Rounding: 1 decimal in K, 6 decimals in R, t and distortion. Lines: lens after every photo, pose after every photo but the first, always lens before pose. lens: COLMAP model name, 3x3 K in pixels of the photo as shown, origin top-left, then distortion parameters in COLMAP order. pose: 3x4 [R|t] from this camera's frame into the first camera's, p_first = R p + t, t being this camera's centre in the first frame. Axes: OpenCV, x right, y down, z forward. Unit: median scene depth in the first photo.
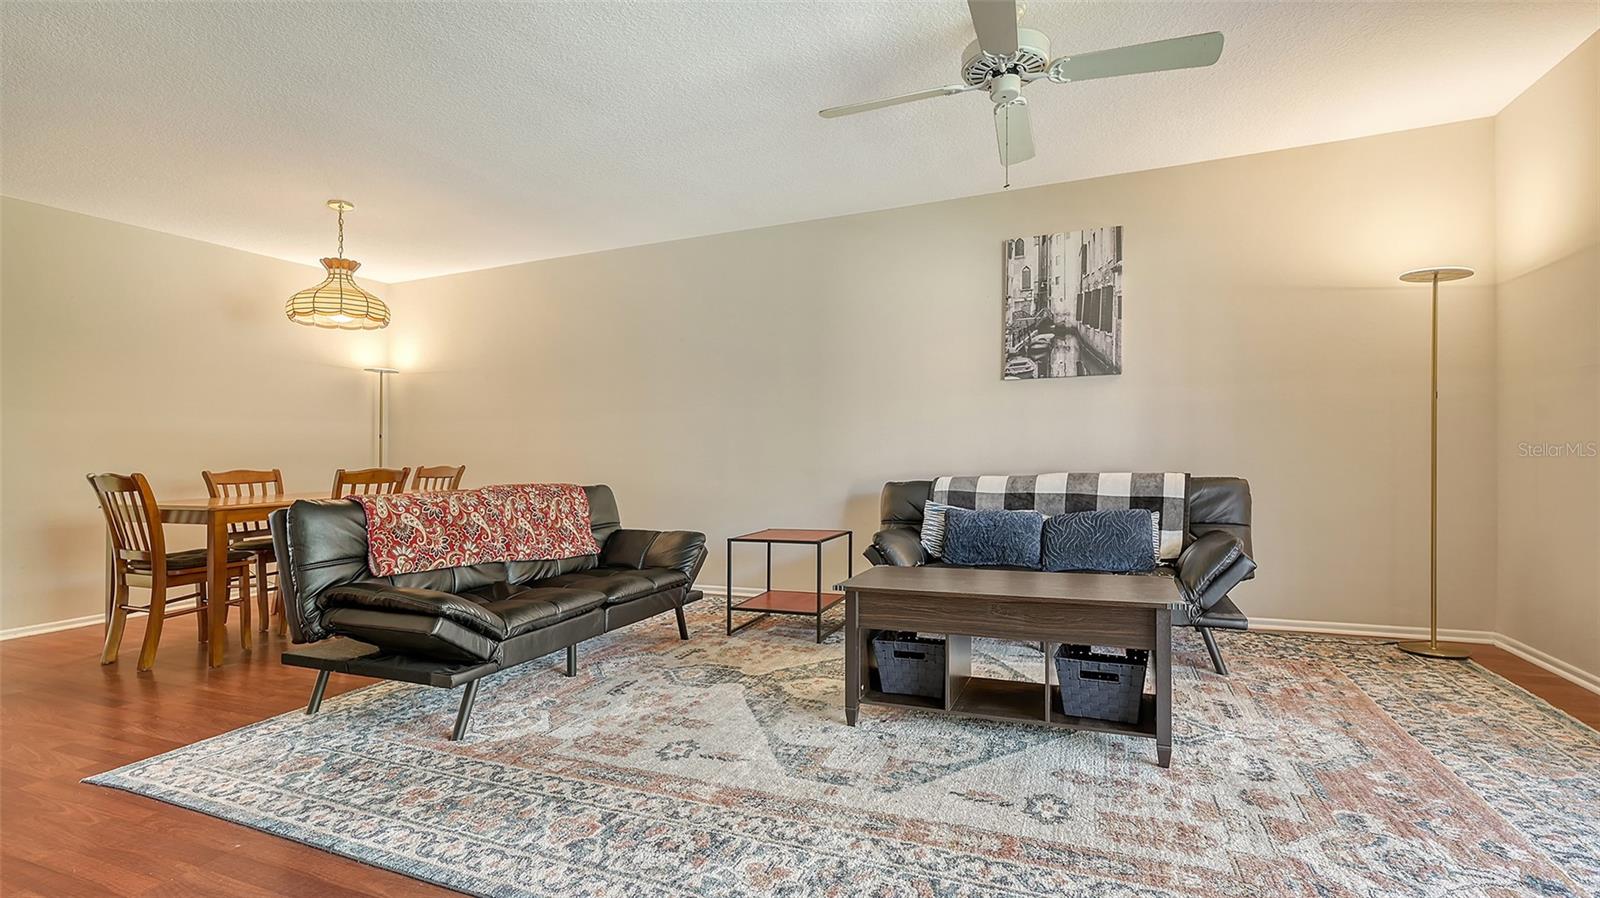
lens RADIAL K [[742.0, 0, 803.9], [0, 742.0, 446.2], [0, 0, 1]] dist [-0.000852, 0.000550]
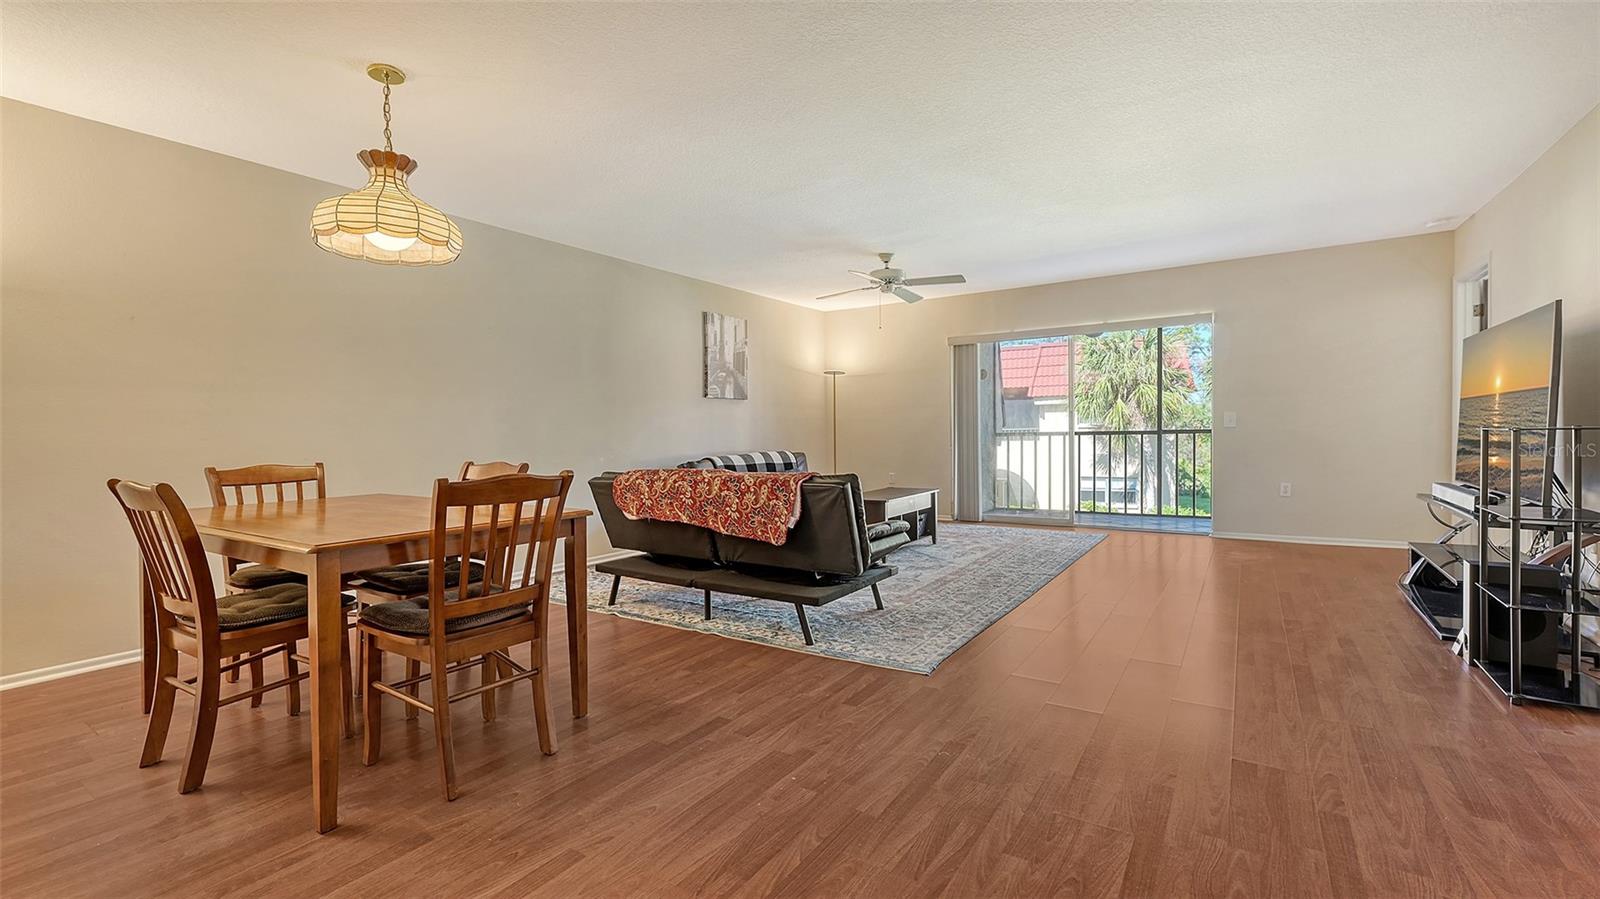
lens RADIAL K [[685.3, 0, 800.8], [0, 685.3, 465.2], [0, 0, 1]] dist [0.001388, 0.000215]
pose [[0.177672, -0.032320, 0.983559, -1.735340], [0.001698, 0.999469, 0.032536, 0.015916], [-0.984088, -0.004110, 0.177633, 0.776180]]
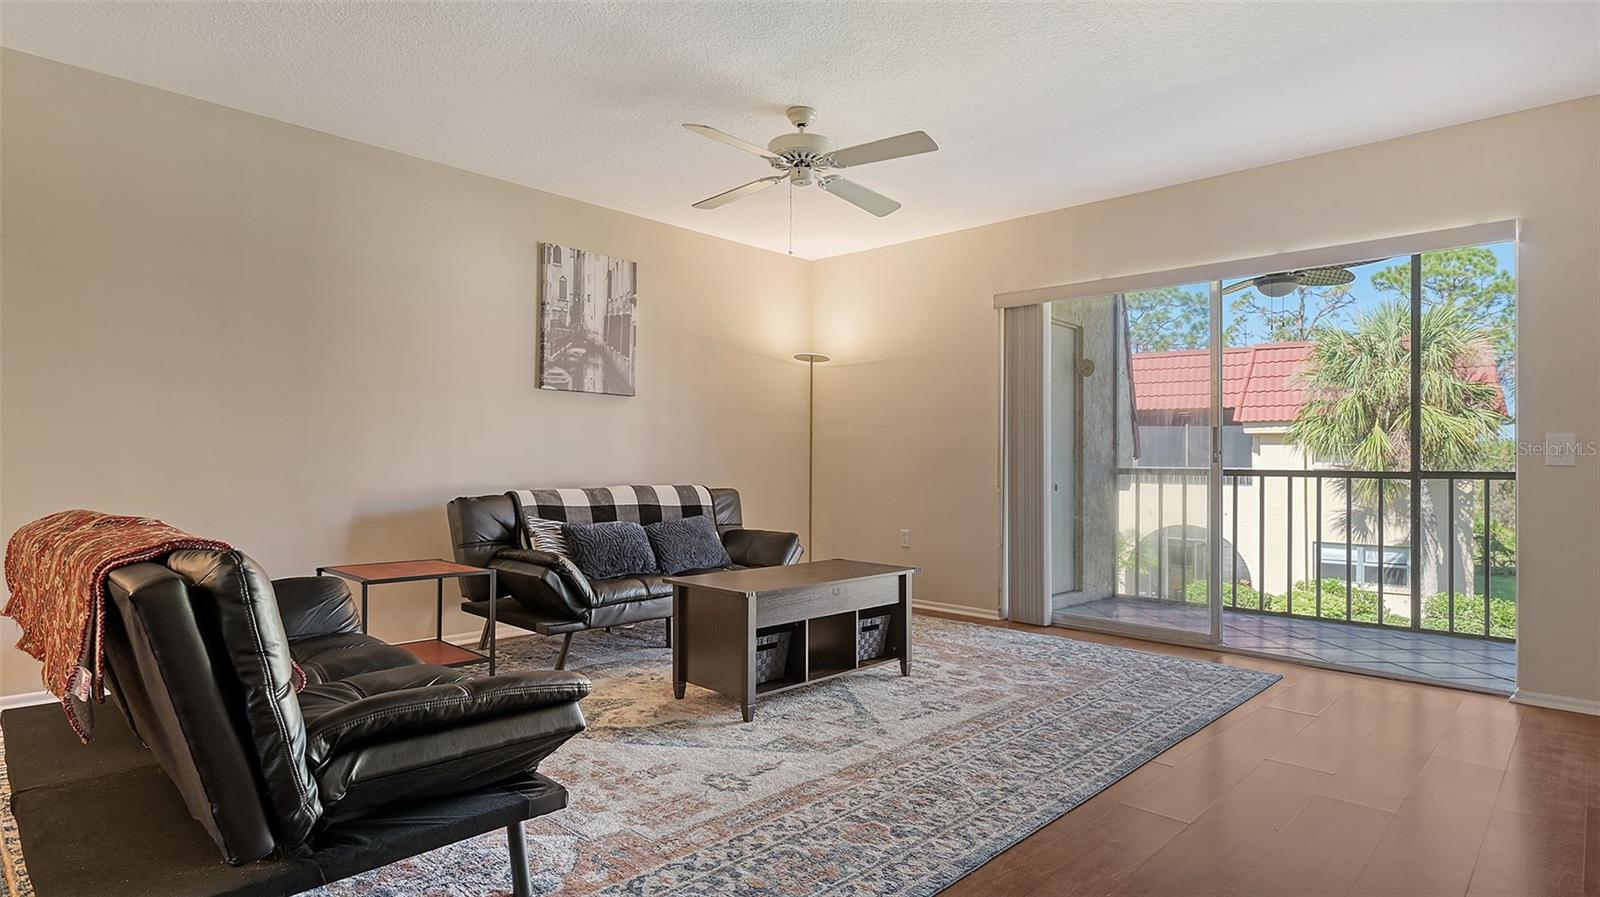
lens RADIAL K [[859.3, 0, 799.9], [0, 859.3, 460.7], [0, 0, 1]] dist [-0.001315, -0.000055]
pose [[0.344520, 0.026531, 0.938404, -0.947268], [-0.030440, 0.999391, -0.017079, 0.017273], [-0.938285, -0.022681, 0.345118, 0.447771]]
